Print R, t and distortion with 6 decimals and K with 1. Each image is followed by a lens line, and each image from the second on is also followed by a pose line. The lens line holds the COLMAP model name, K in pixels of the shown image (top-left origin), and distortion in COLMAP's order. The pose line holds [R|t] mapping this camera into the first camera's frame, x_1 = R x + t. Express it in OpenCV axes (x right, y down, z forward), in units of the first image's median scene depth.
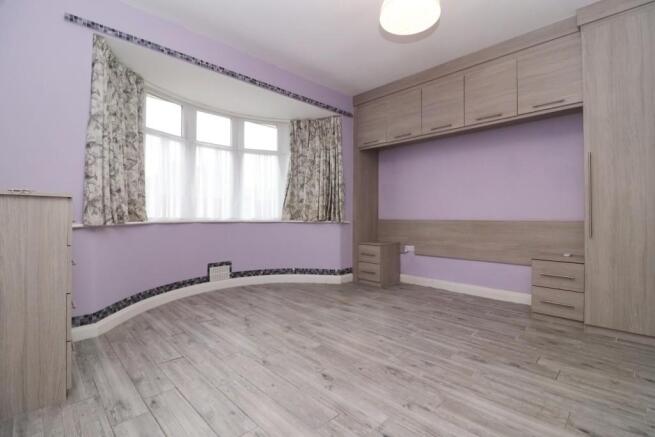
lens RADIAL K [[300.0, 0, 327.4], [0, 300.0, 215.9], [0, 0, 1]] dist [-0.016274, -0.001051]
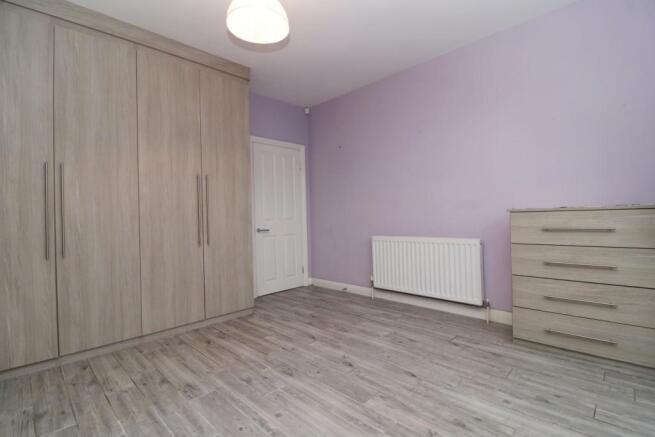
lens RADIAL K [[300.0, 0, 327.7], [0, 300.0, 218.1], [0, 0, 1]] dist [-0.016274, -0.001051]
pose [[-0.999635, 0.020943, -0.017047, 0.081303], [0.021024, 0.999769, -0.004571, -0.035368], [0.016947, -0.004928, -0.999844, 2.022826]]
